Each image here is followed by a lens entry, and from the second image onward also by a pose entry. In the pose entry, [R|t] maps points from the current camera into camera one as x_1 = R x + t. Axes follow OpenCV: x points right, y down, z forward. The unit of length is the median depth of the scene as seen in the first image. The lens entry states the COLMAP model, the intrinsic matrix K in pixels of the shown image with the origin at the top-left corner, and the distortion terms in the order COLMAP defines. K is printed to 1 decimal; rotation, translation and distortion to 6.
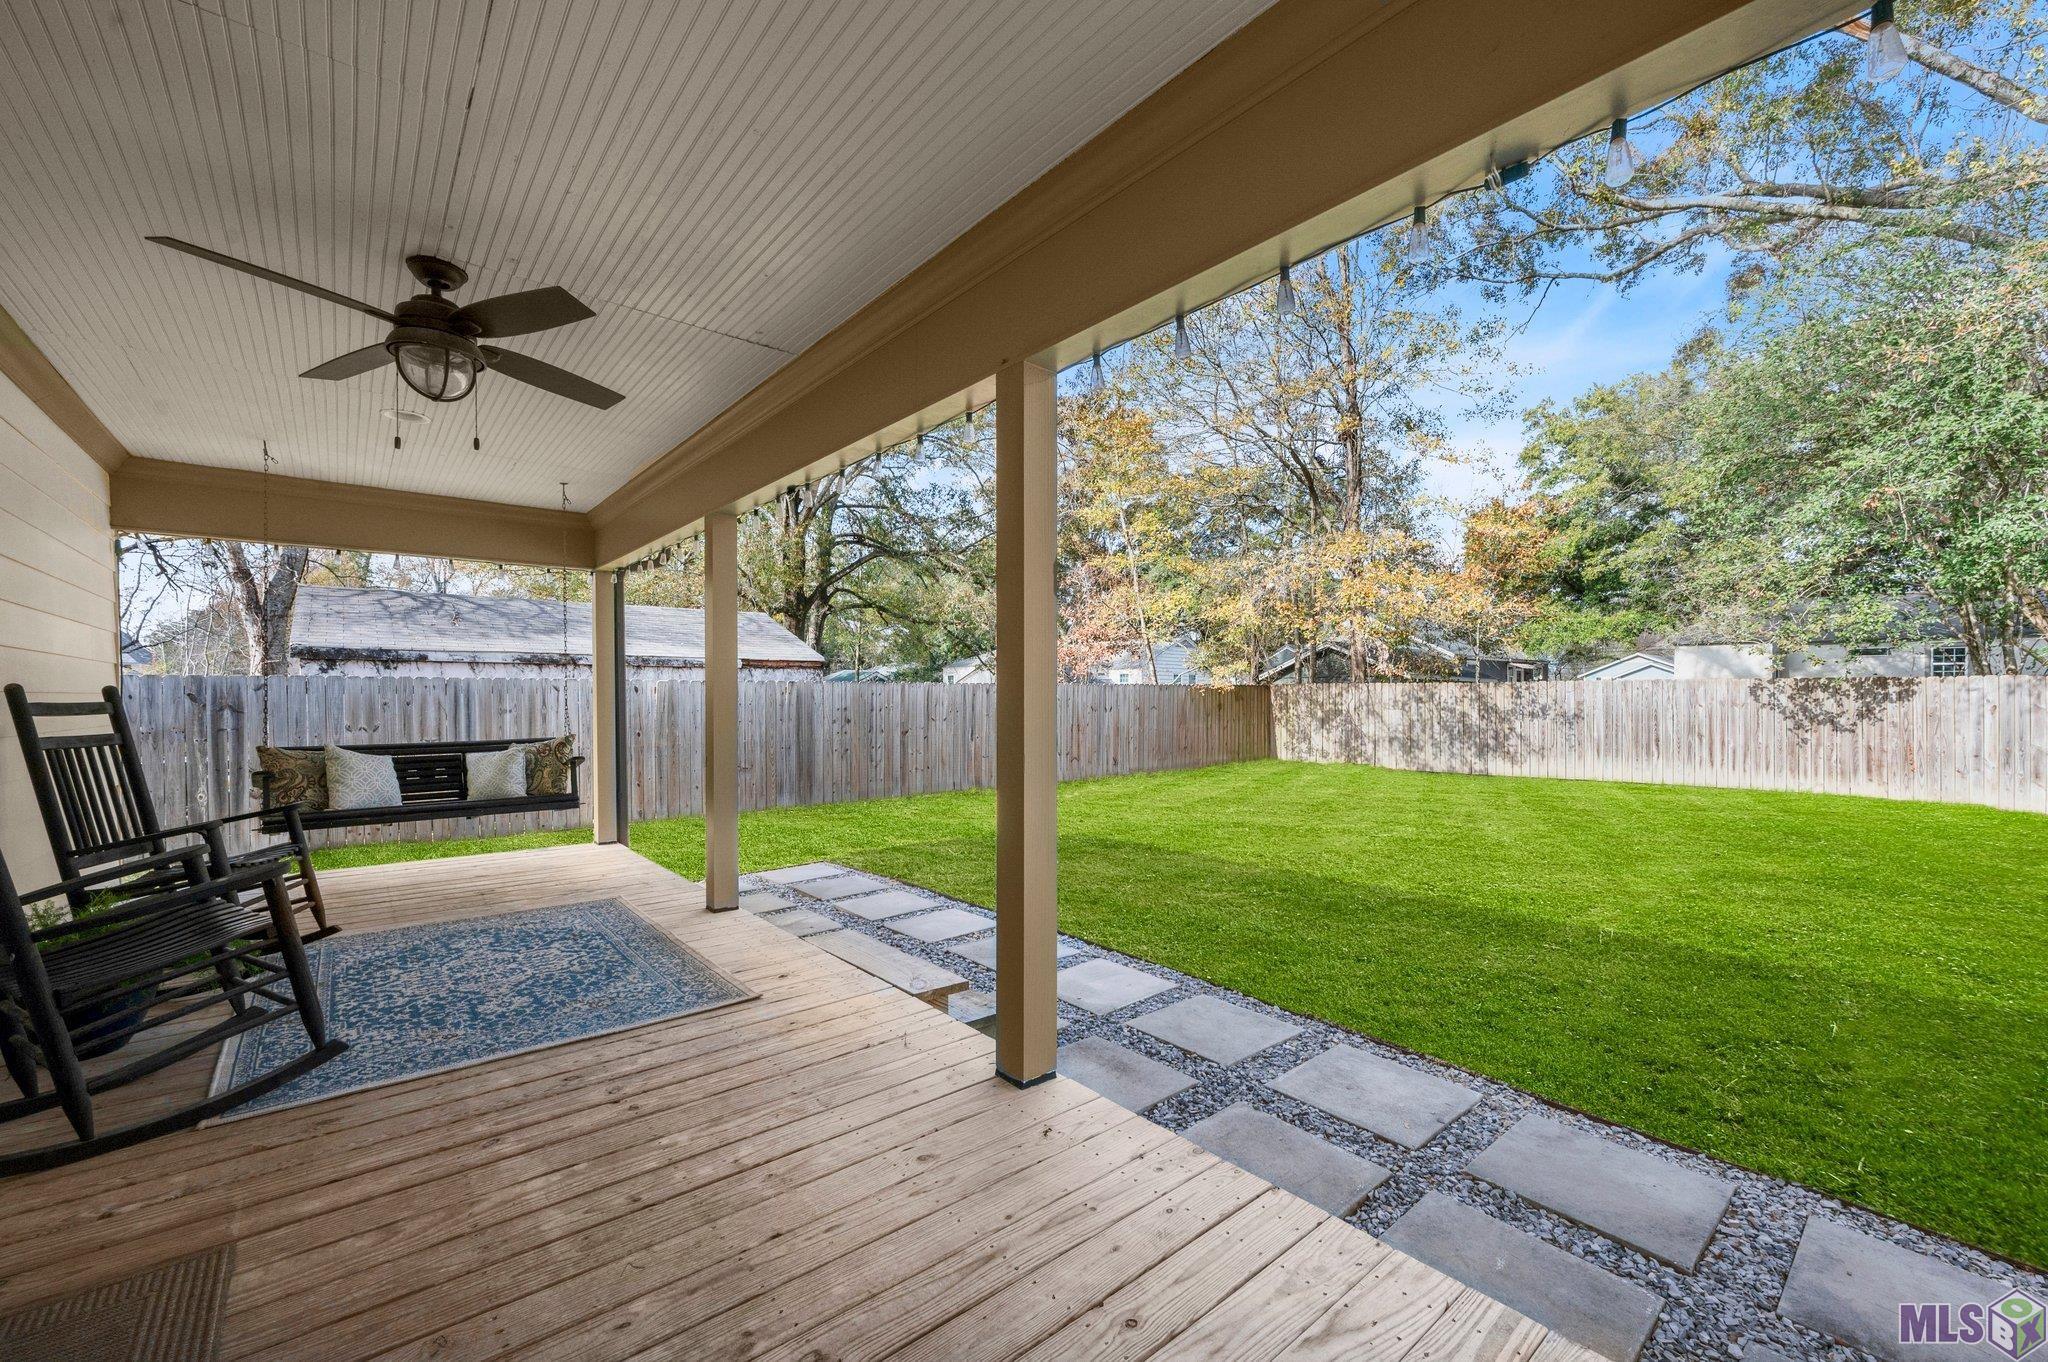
lens RADIAL K [[825.0, 0, 1059.9], [0, 825.0, 710.2], [0, 0, 1]] dist [-0.000100, 0.000461]
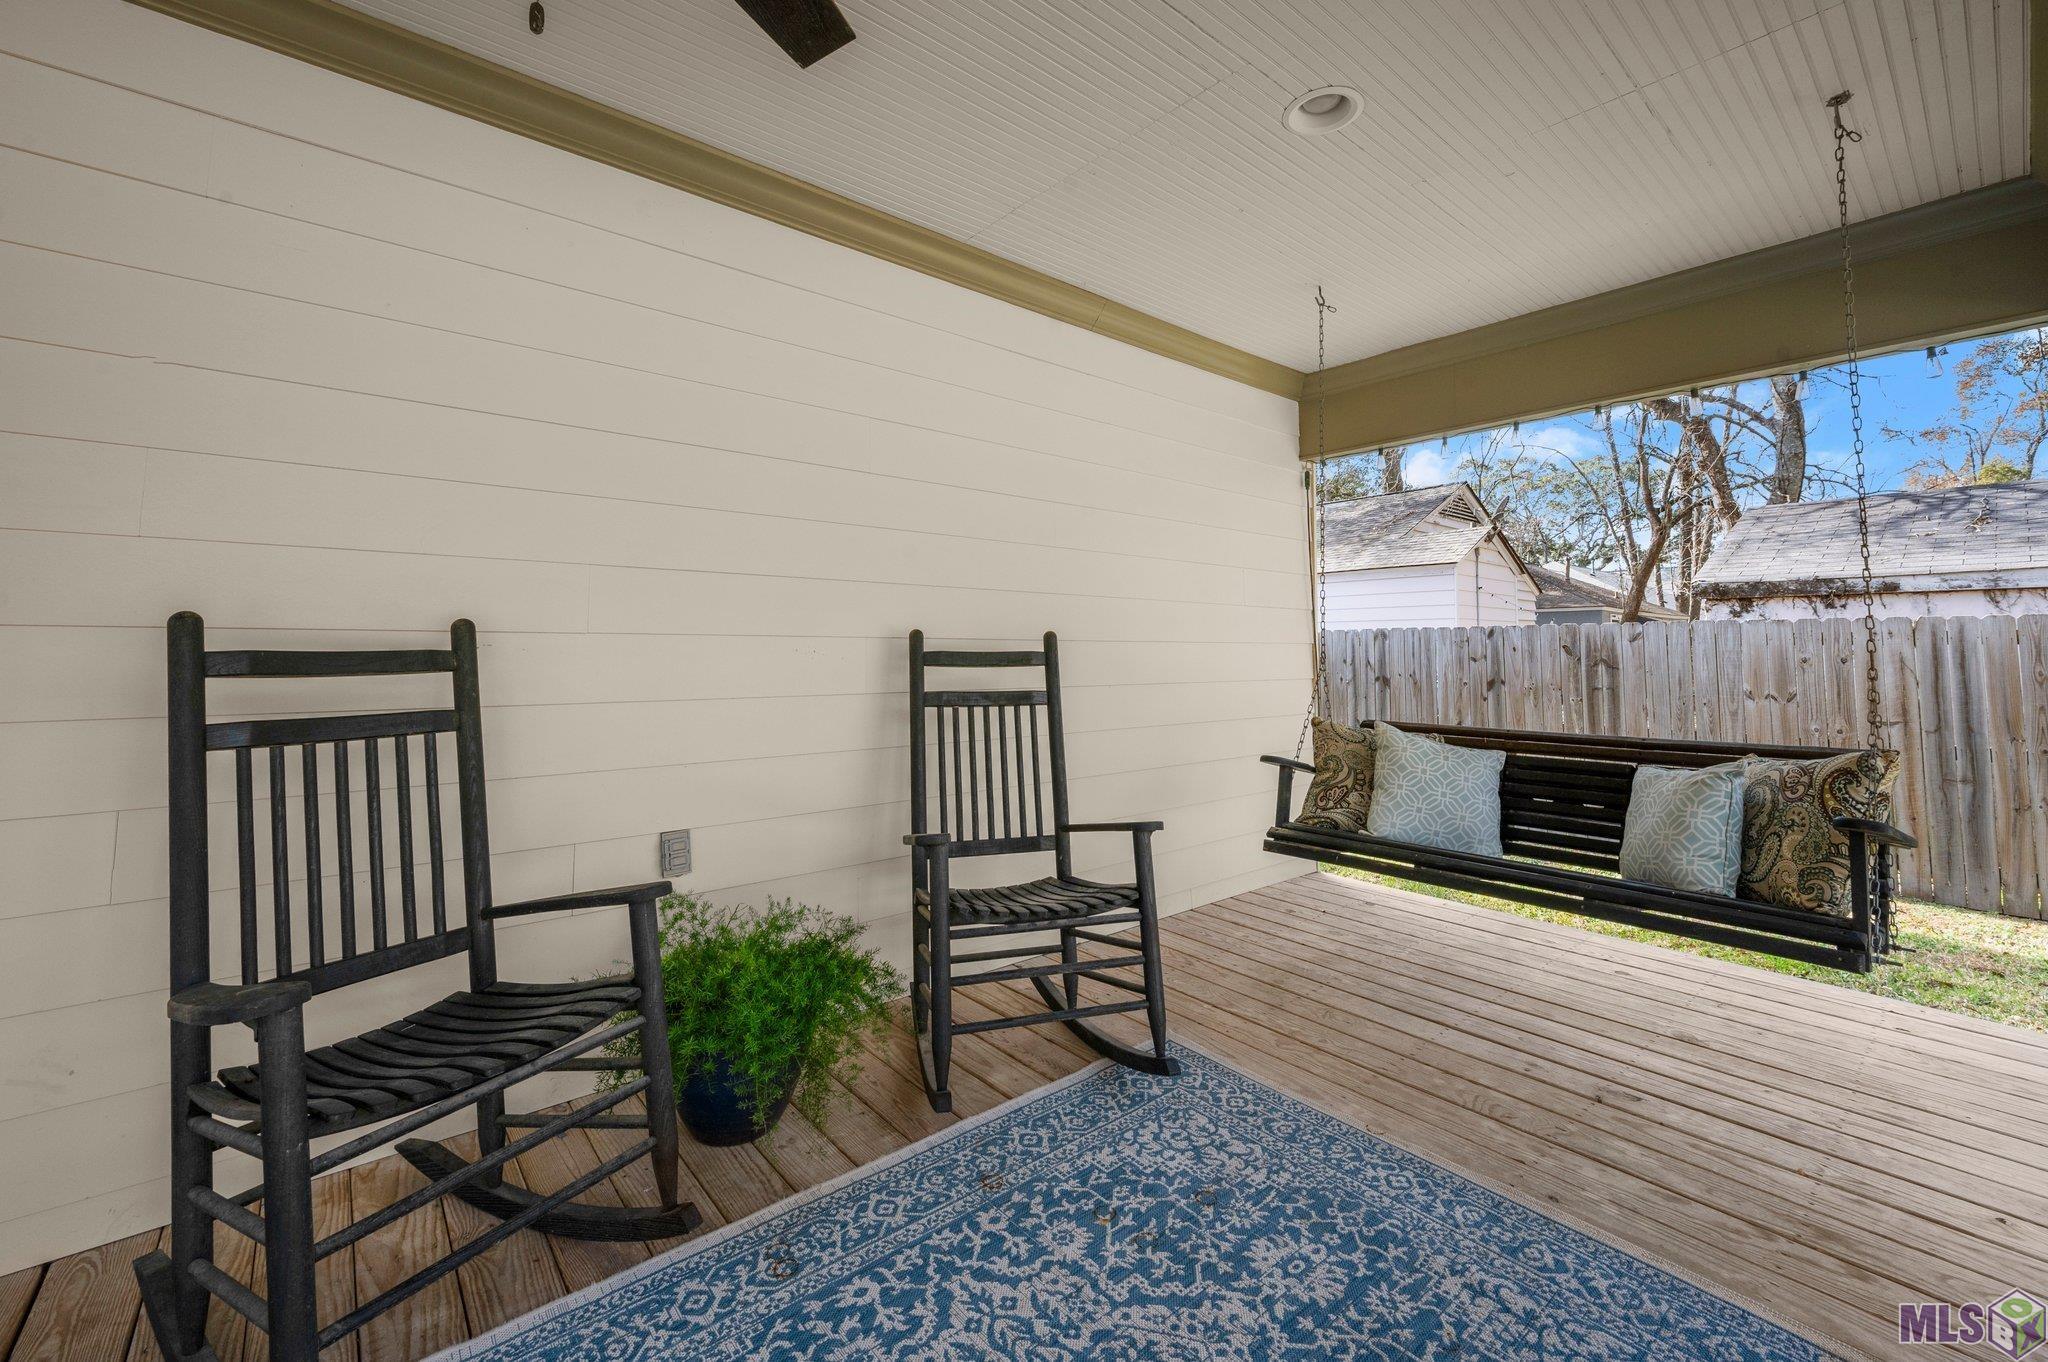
lens RADIAL K [[825.0, 0, 1033.6], [0, 825.0, 598.7], [0, 0, 1]] dist [-0.000100, 0.000461]
pose [[-0.037143, -0.061046, -0.997444, -0.288758], [-0.019615, 0.997985, -0.060348, -0.010600], [0.999117, 0.017324, -0.038266, 0.867080]]
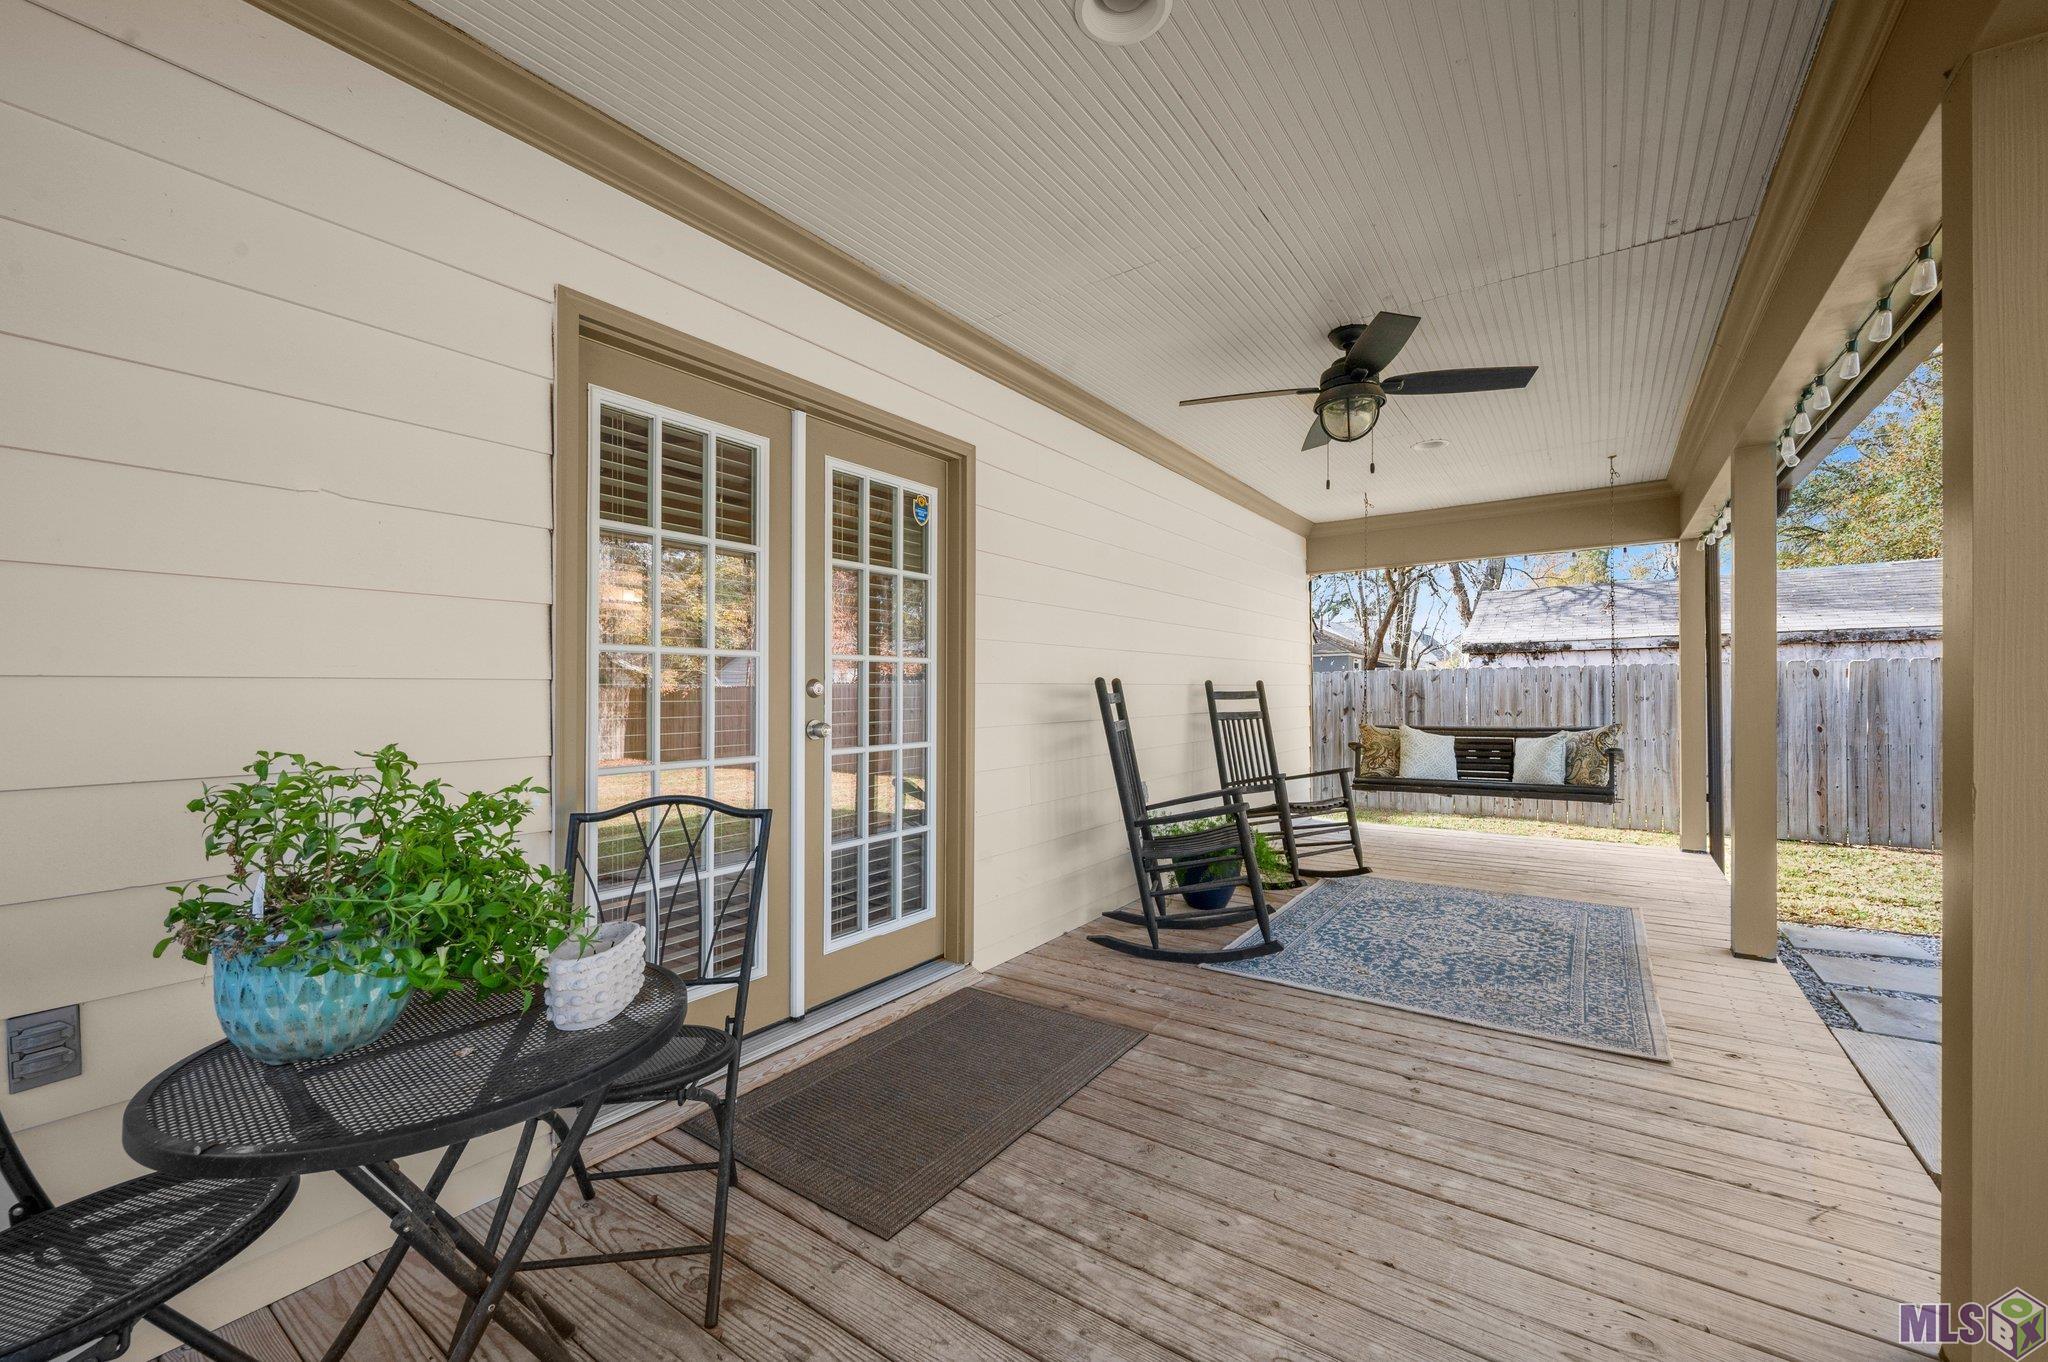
lens RADIAL K [[825.0, 0, 1017.3], [0, 825.0, 691.6], [0, 0, 1]] dist [-0.000100, 0.000461]
pose [[0.228774, -0.001737, -0.973478, 0.215629], [-0.004970, 0.999983, -0.002953, -0.001578], [0.973467, 0.005514, 0.228761, 0.174186]]
